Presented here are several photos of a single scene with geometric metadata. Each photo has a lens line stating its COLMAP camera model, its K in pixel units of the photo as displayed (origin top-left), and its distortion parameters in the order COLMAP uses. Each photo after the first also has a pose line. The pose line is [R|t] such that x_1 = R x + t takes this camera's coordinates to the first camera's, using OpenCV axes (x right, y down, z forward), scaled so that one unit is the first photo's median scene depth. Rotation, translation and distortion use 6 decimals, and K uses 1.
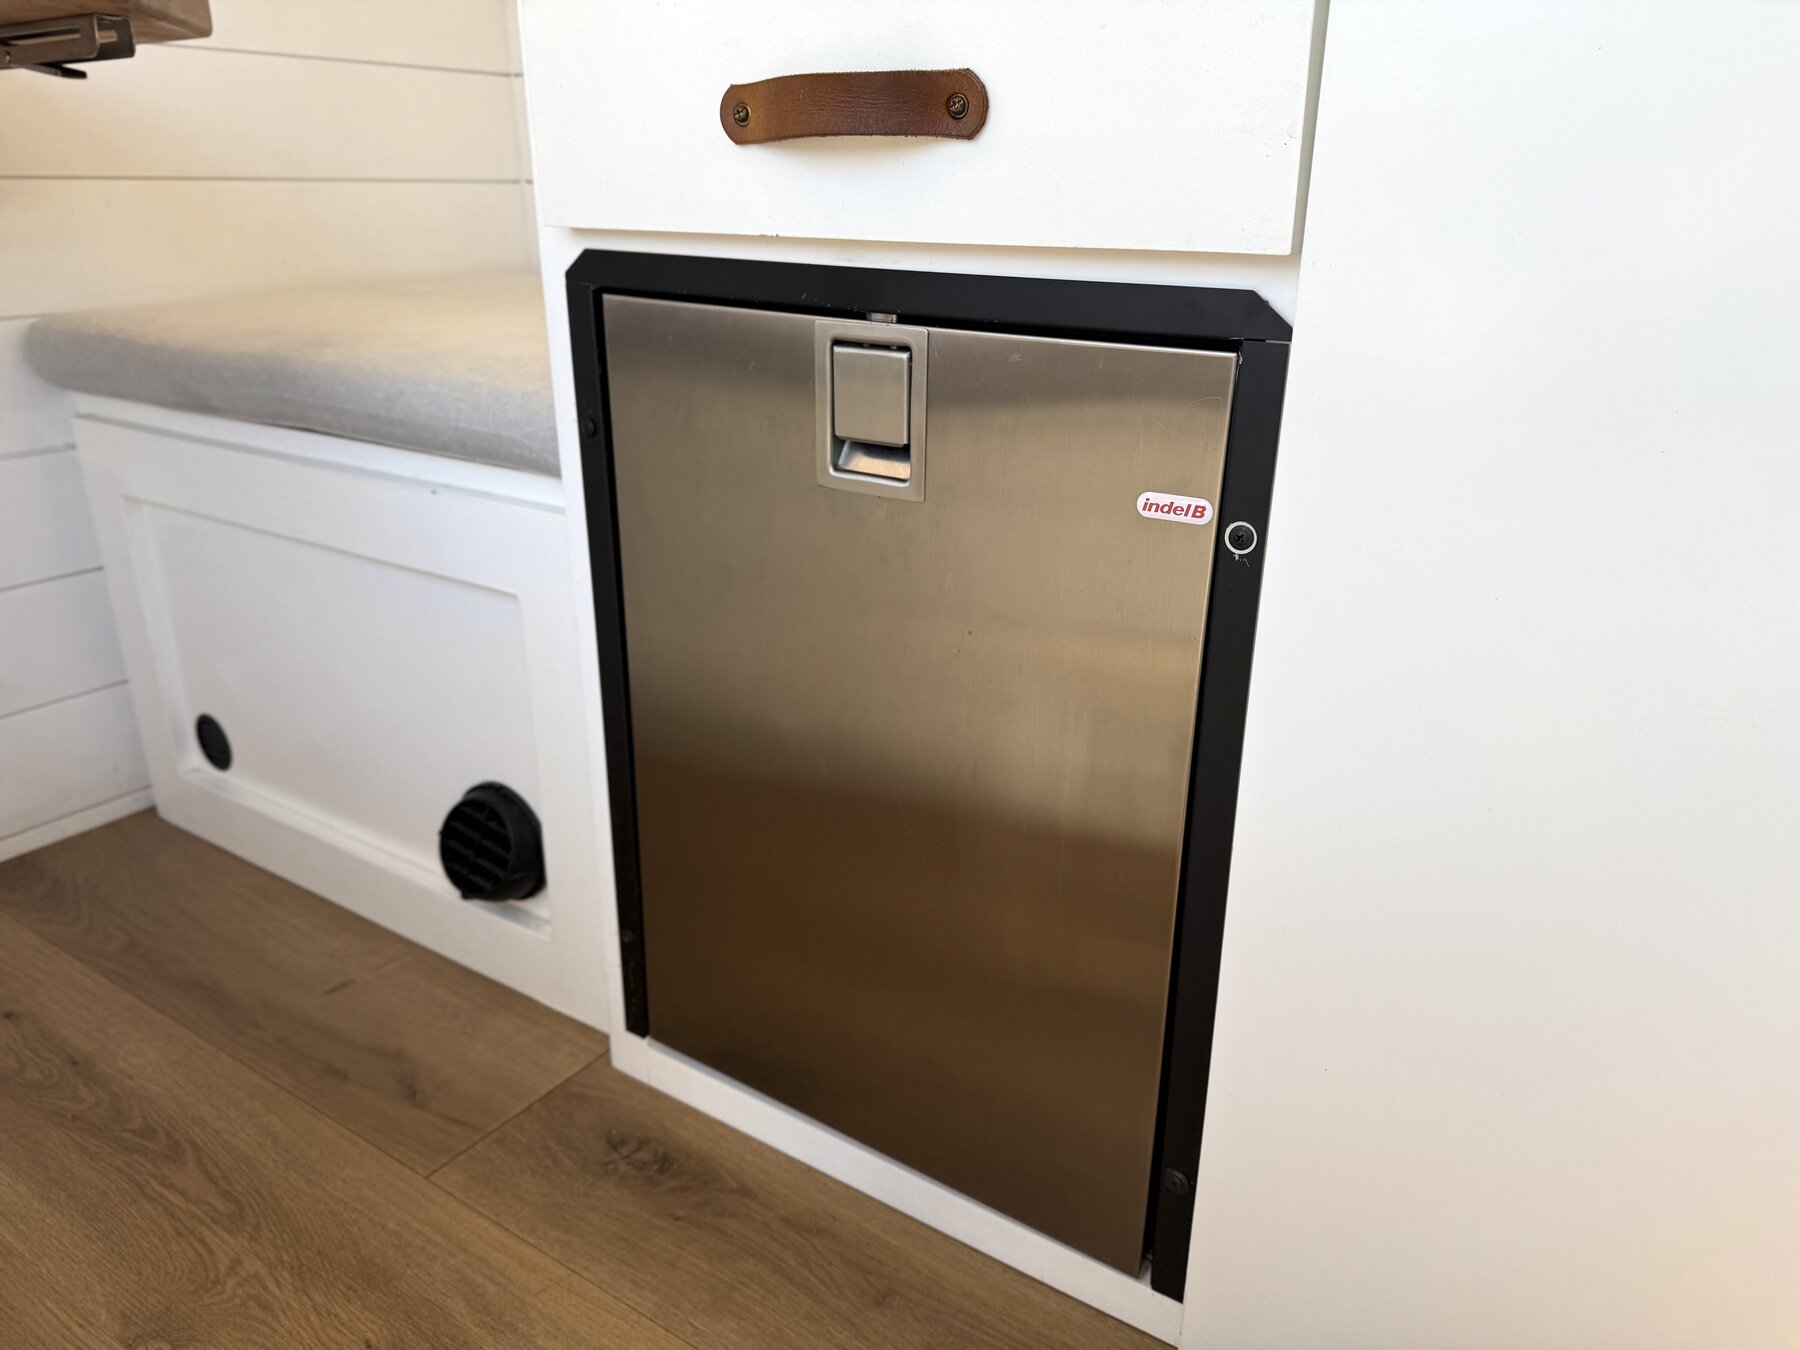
lens RADIAL K [[1272.6, 0, 895.1], [0, 1272.6, 681.5], [0, 0, 1]] dist [0.053705, -0.069877]
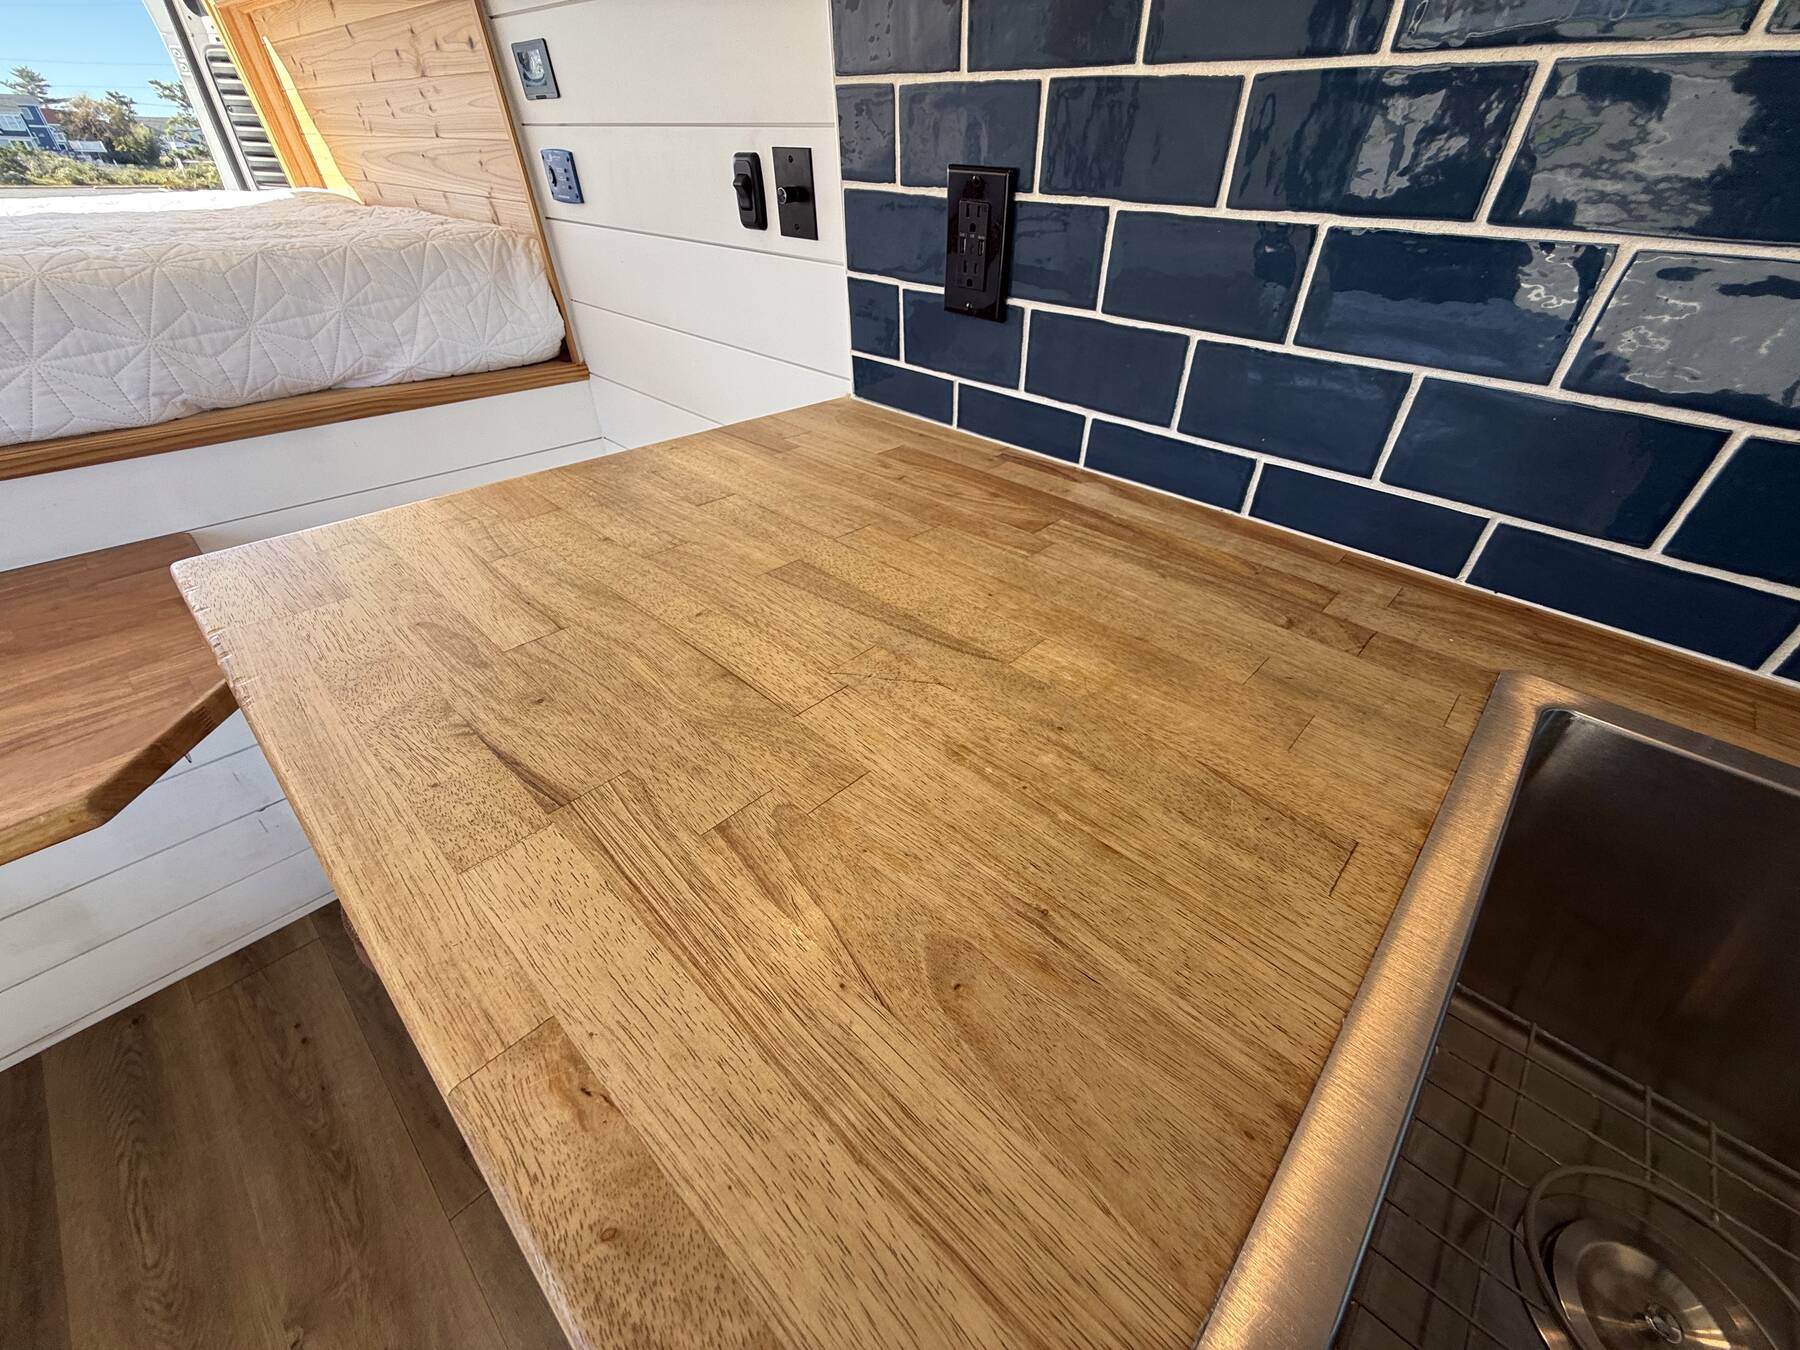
lens RADIAL K [[720.5, 0, 896.0], [0, 720.5, 674.5], [0, 0, 1]] dist [-0.002577, 0.001155]
pose [[0.985297, 0.117351, -0.124169, 0.417019], [-0.080918, 0.960630, 0.265785, -0.898355], [0.150470, -0.251829, 0.956002, 0.247619]]
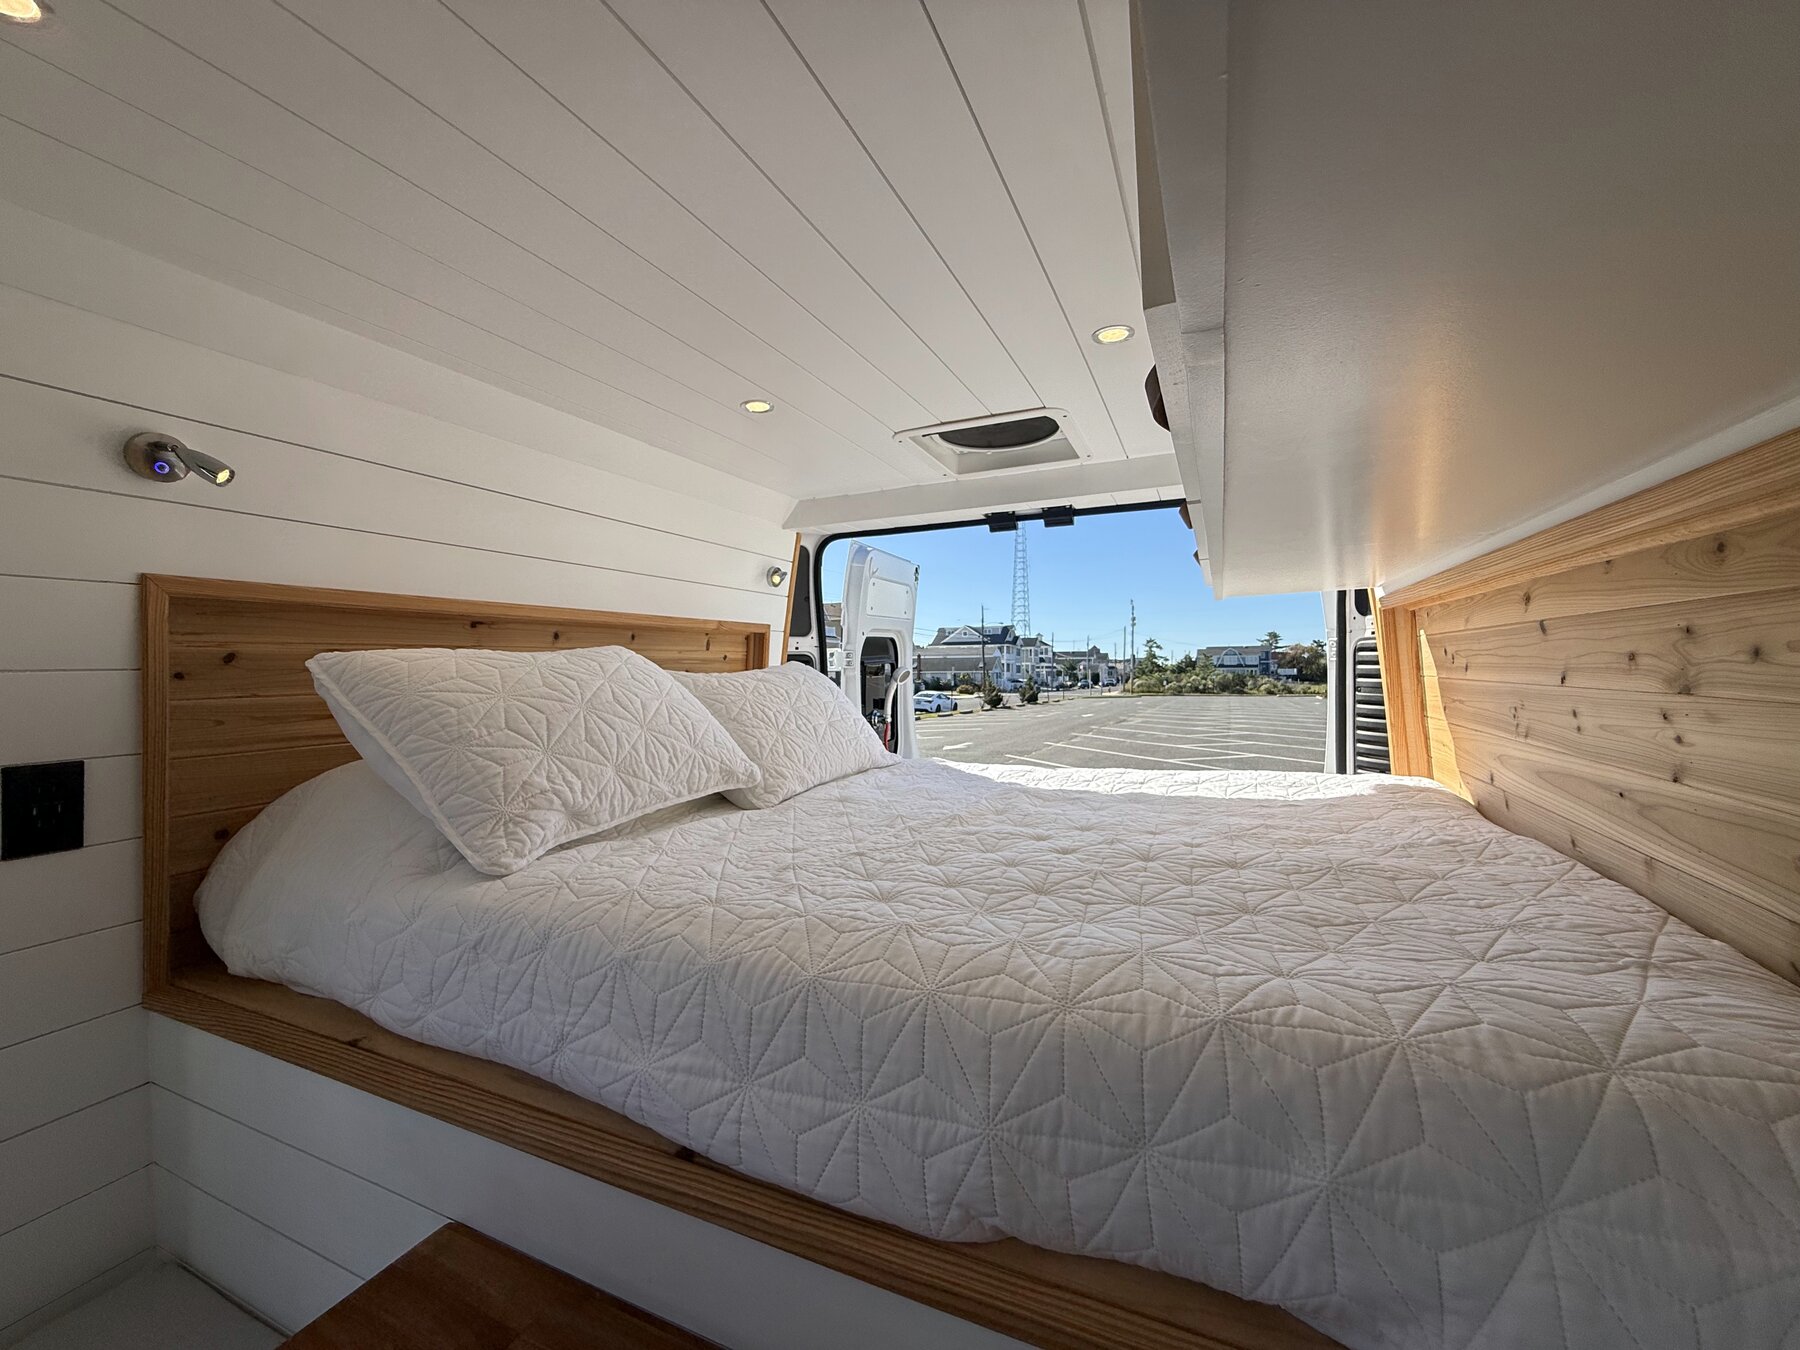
lens RADIAL K [[720.5, 0, 894.7], [0, 720.5, 671.1], [0, 0, 1]] dist [-0.002577, 0.001155]
pose [[0.164121, -0.000930, -0.986440, -0.337086], [-0.330954, 0.941987, -0.055951, -1.365762], [0.929265, 0.335649, 0.154292, 0.998287]]
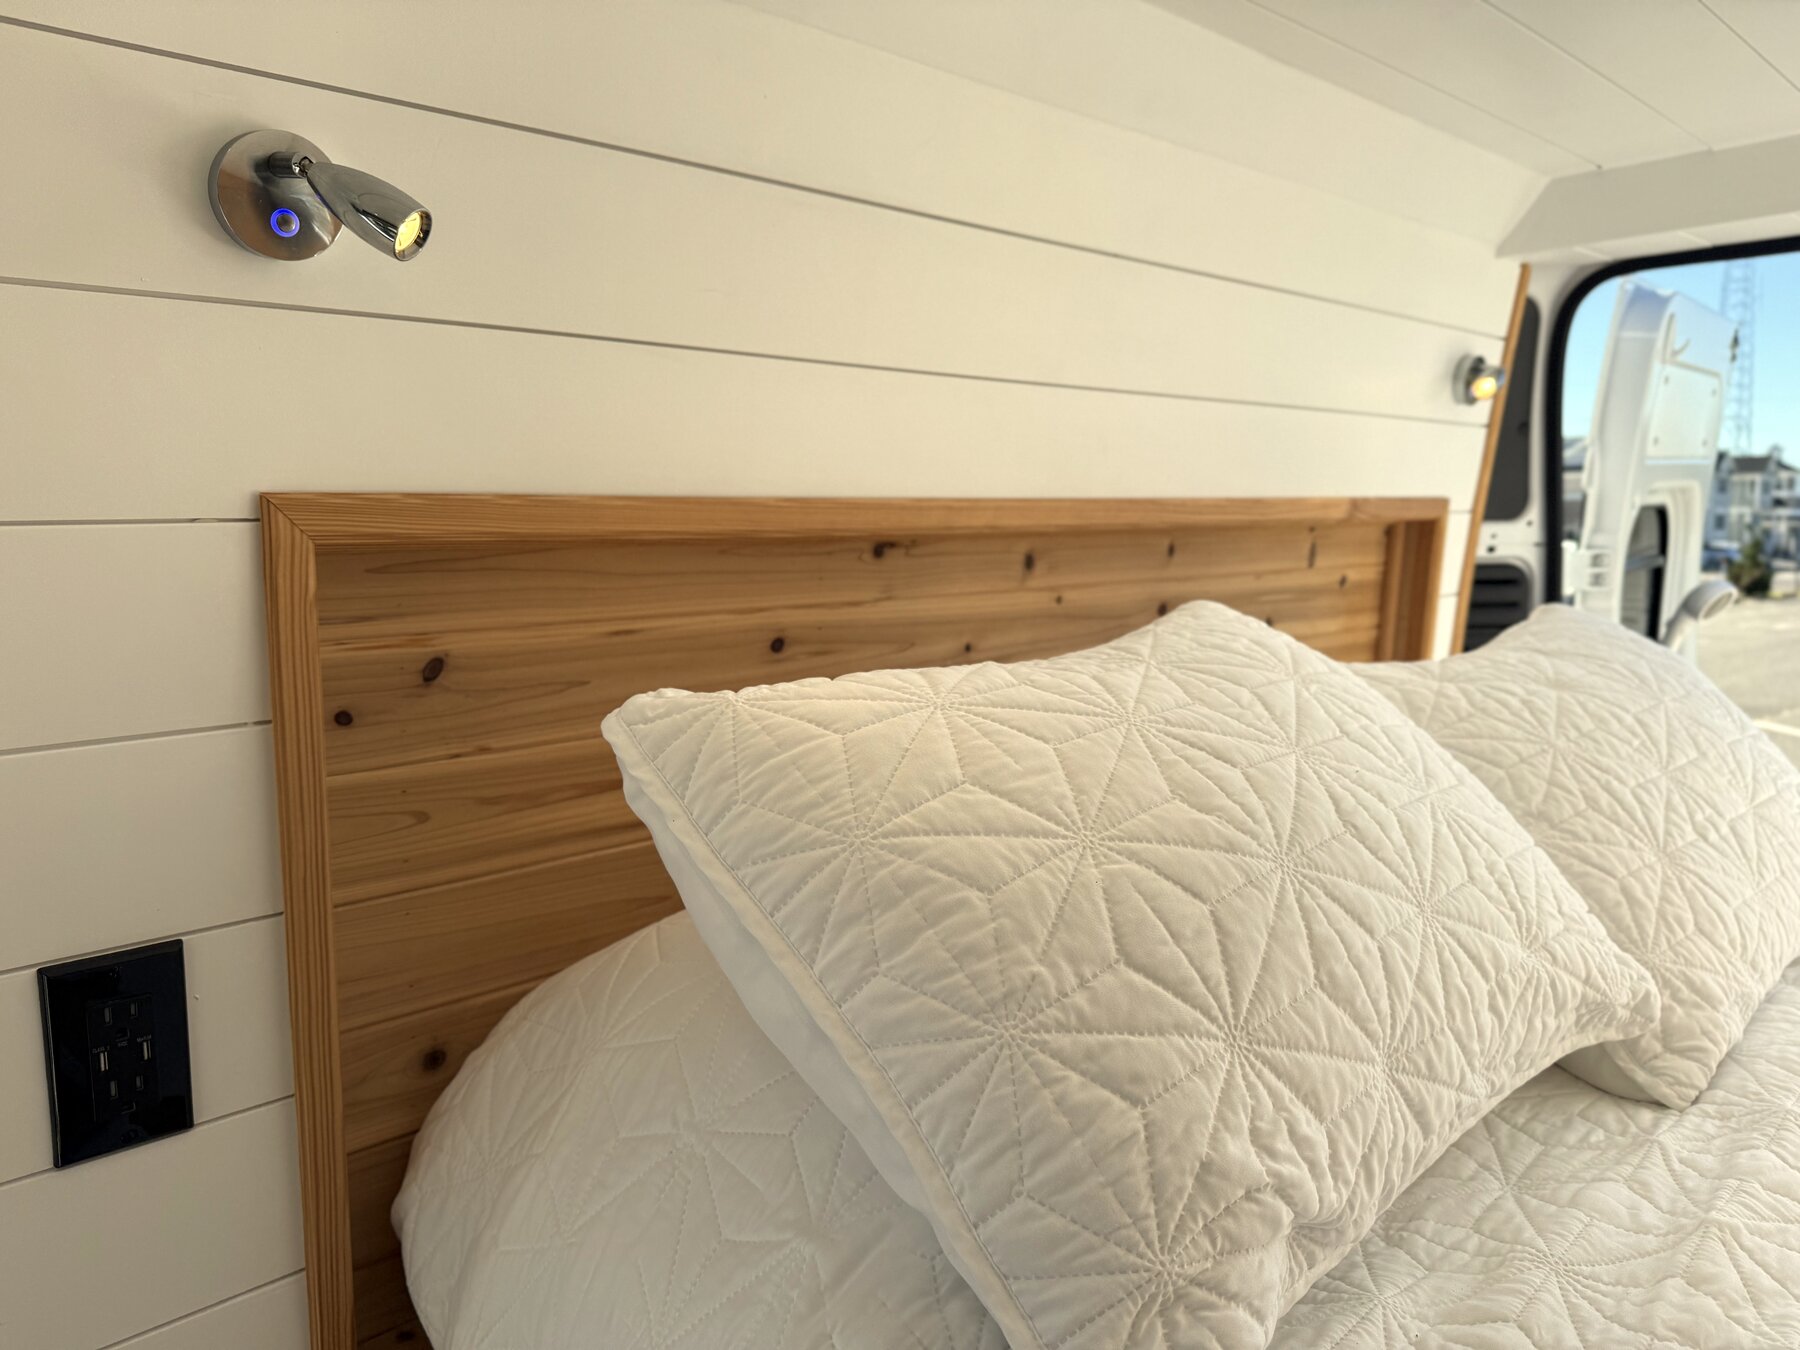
lens RADIAL K [[1272.6, 0, 897.0], [0, 1272.6, 665.3], [0, 0, 1]] dist [0.053705, -0.069877]
pose [[-0.222012, 0.106936, -0.969162, -1.006653], [-0.328348, 0.927714, 0.177579, -1.359719], [0.918095, 0.357647, -0.170851, 0.519945]]
